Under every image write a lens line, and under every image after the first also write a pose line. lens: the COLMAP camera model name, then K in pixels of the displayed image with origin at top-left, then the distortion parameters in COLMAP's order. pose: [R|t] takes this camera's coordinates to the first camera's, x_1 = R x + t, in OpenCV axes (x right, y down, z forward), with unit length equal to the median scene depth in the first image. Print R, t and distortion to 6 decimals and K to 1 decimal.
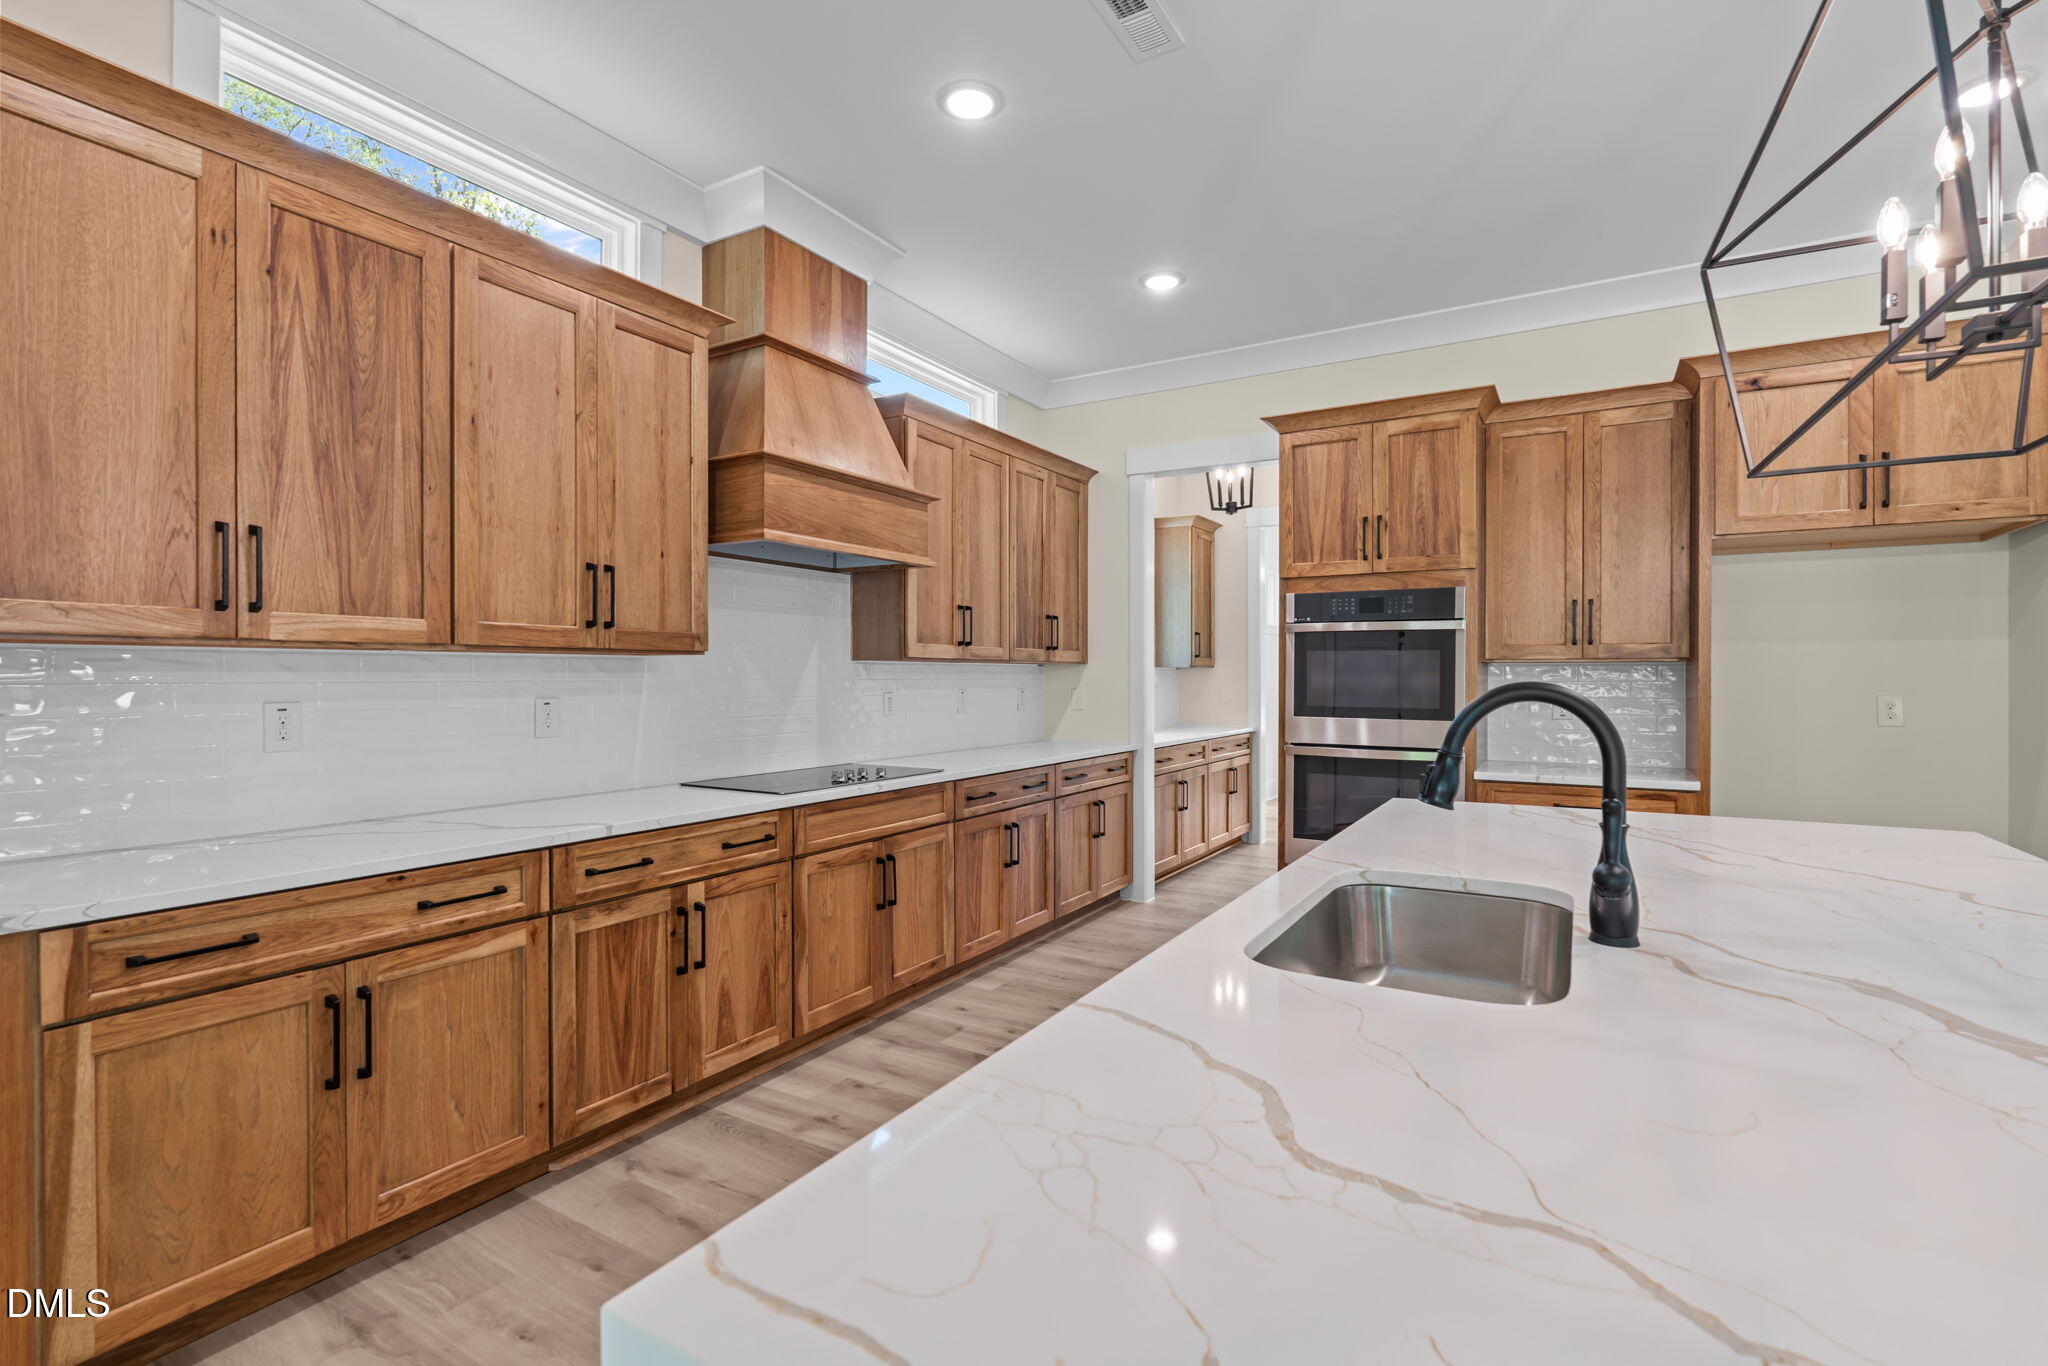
lens RADIAL K [[931.4, 0, 1022.3], [0, 931.4, 679.4], [0, 0, 1]] dist [-0.003547, -0.000312]
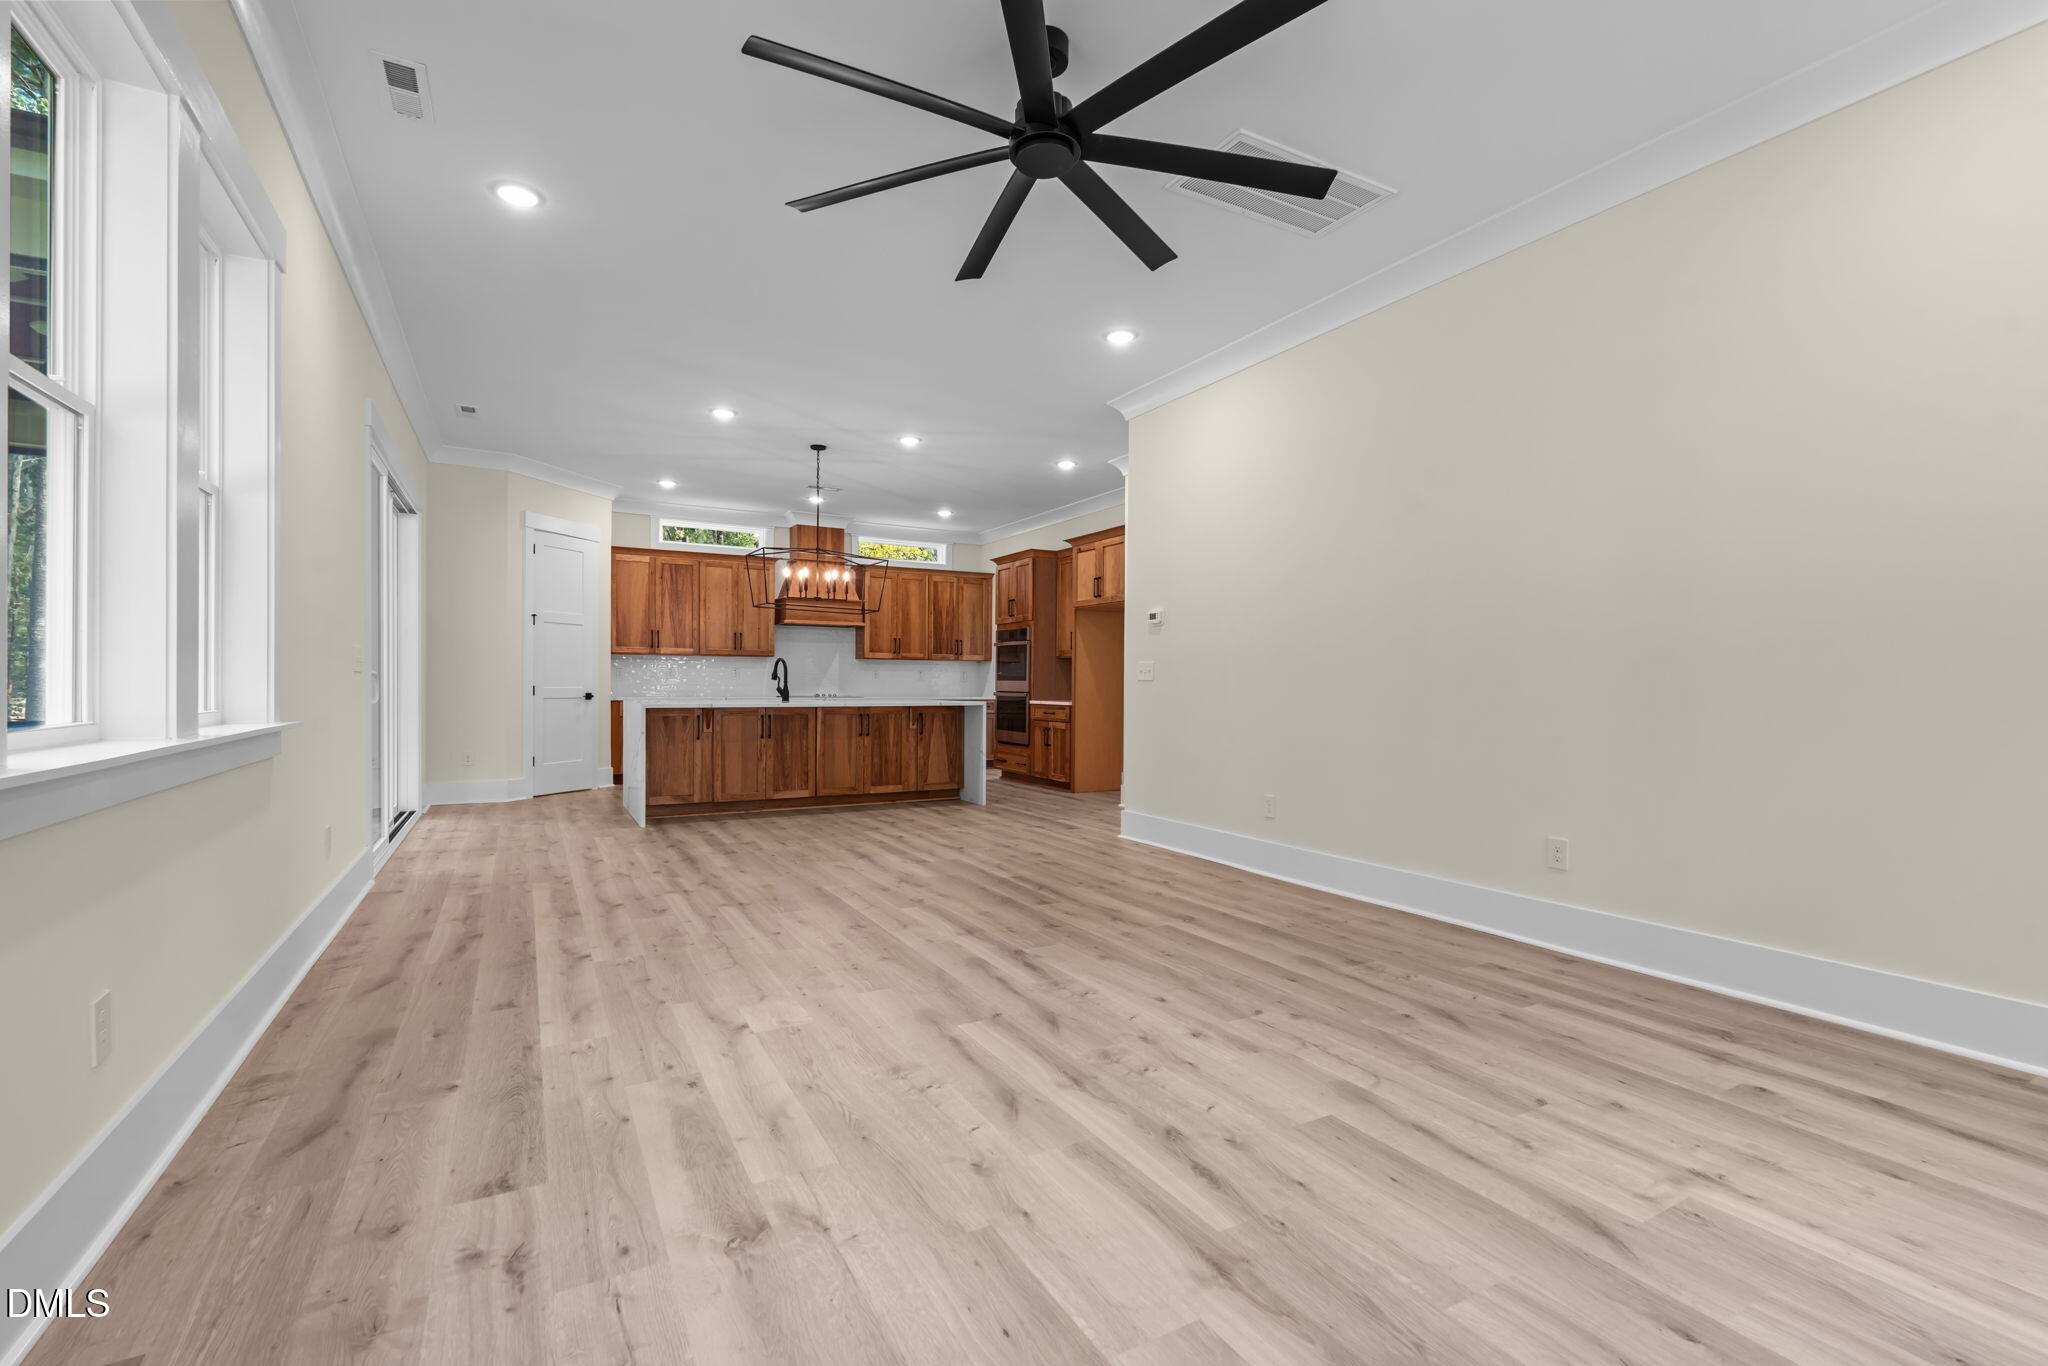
lens RADIAL K [[891.9, 0, 1026.0], [0, 891.9, 689.8], [0, 0, 1]] dist [-0.002720, -0.000744]
pose [[0.870634, 0.007920, -0.491867, 2.097889], [-0.007488, 0.999968, 0.002848, 0.079870], [0.491874, 0.001204, 0.870666, -1.412535]]
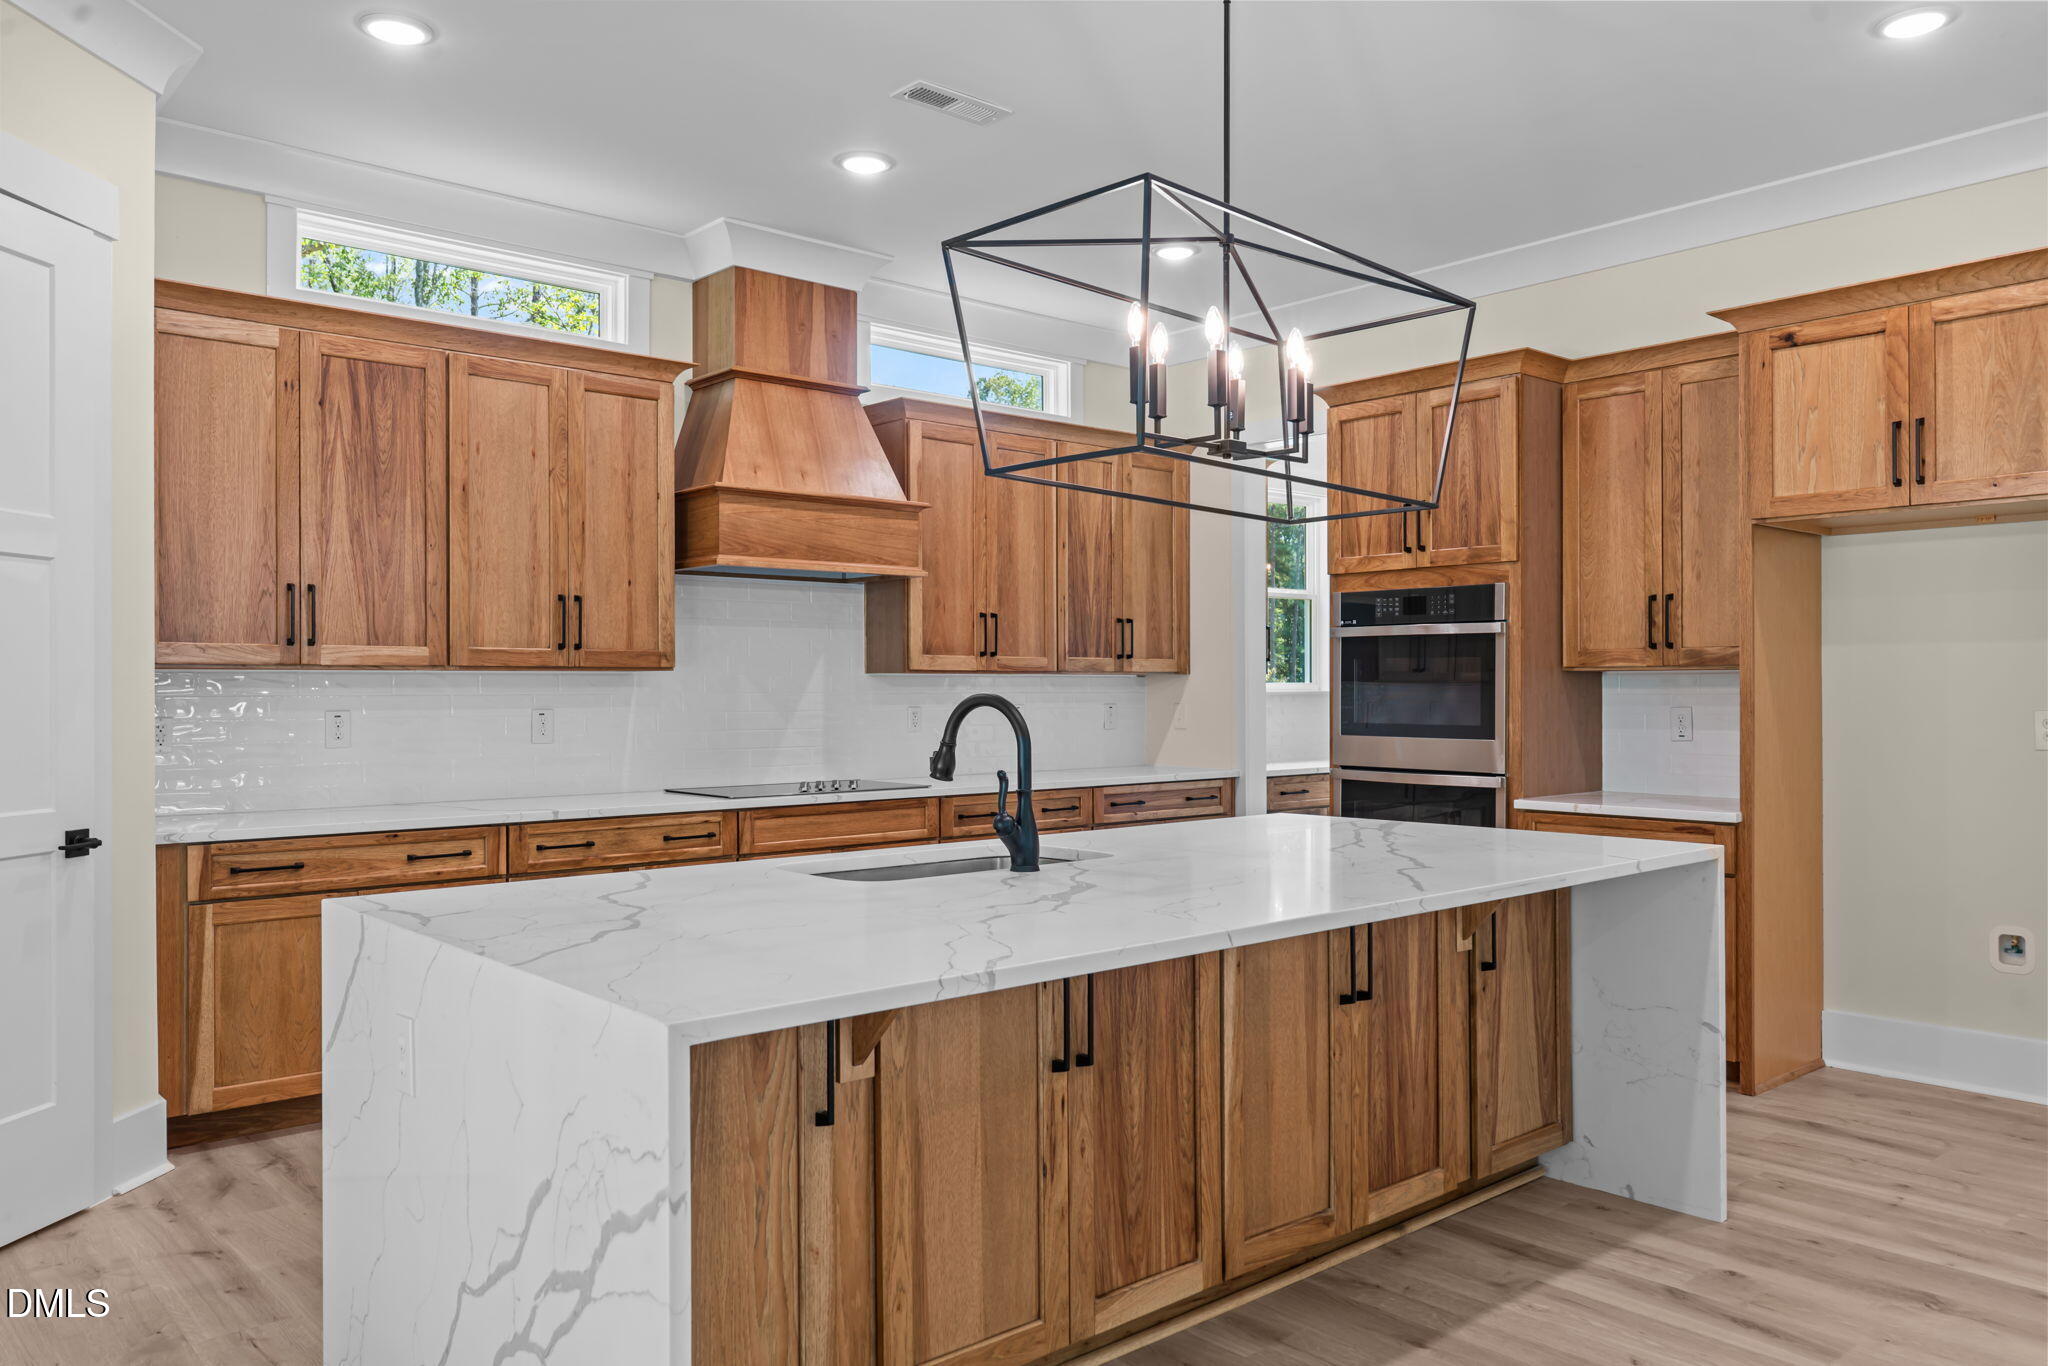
lens RADIAL K [[1464.4, 0, 1024.5], [0, 1464.4, 683.2], [0, 0, 1]] dist [0.006268, -0.001140]
pose [[0.952428, -0.004247, -0.304734, 0.586129], [0.001979, 0.999968, -0.007750, 0.002729], [0.304757, 0.006778, 0.952406, -0.524987]]
